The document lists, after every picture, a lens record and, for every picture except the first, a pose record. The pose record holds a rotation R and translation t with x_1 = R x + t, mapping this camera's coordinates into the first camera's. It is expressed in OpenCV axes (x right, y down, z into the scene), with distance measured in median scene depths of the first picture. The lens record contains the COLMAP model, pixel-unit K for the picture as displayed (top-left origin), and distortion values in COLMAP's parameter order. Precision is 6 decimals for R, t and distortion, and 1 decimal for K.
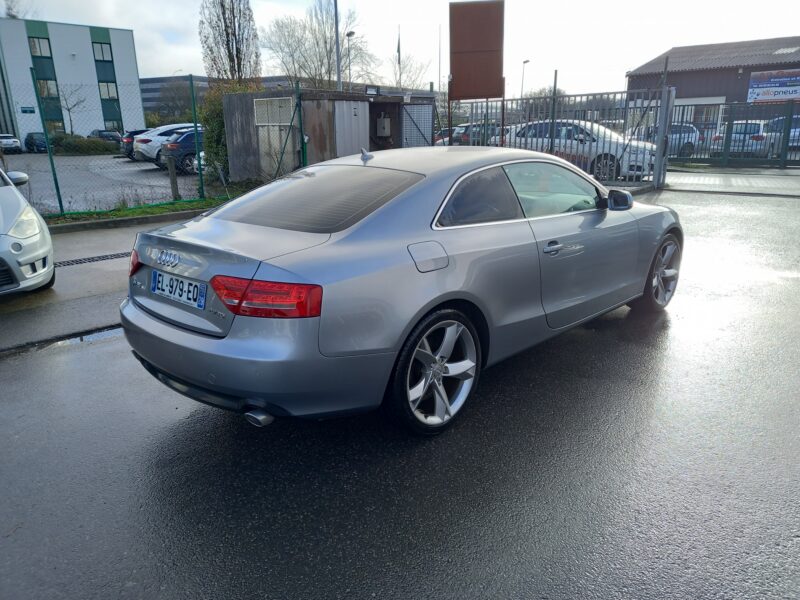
lens RADIAL K [[602.1, 0, 401.2], [0, 602.1, 253.1], [0, 0, 1]] dist [0.087918, -0.081533]
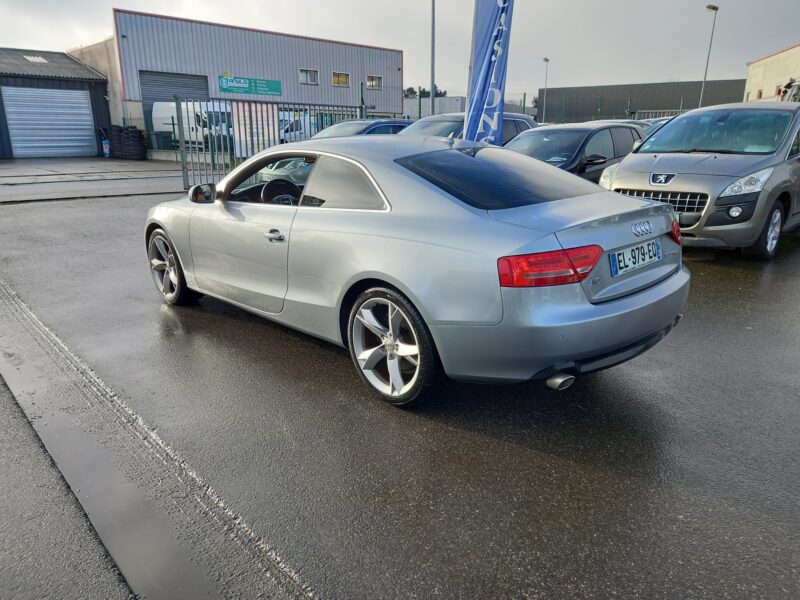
lens RADIAL K [[579.5, 0, 400.7], [0, 579.5, 299.3], [0, 0, 1]] dist [0.078030, -0.062477]
pose [[0.036660, -0.257572, 0.965563, -0.302344], [0.206257, 0.947359, 0.244885, -0.044488], [-0.977811, 0.190177, 0.087856, 0.291239]]
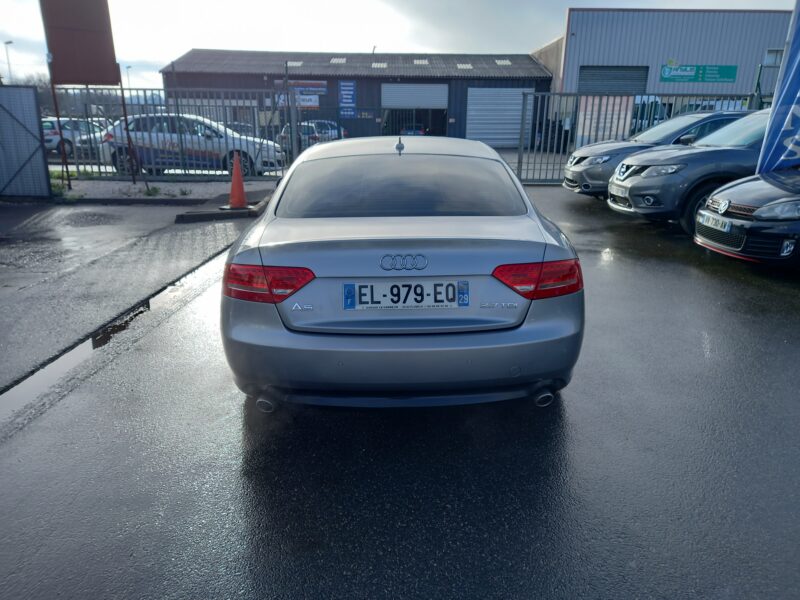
lens RADIAL K [[579.5, 0, 400.7], [0, 579.5, 299.3], [0, 0, 1]] dist [0.078030, -0.062477]
pose [[0.699177, -0.185087, 0.690576, -0.207766], [0.128605, 0.982713, 0.133178, -0.010275], [-0.703287, -0.004303, 0.710893, 0.092725]]
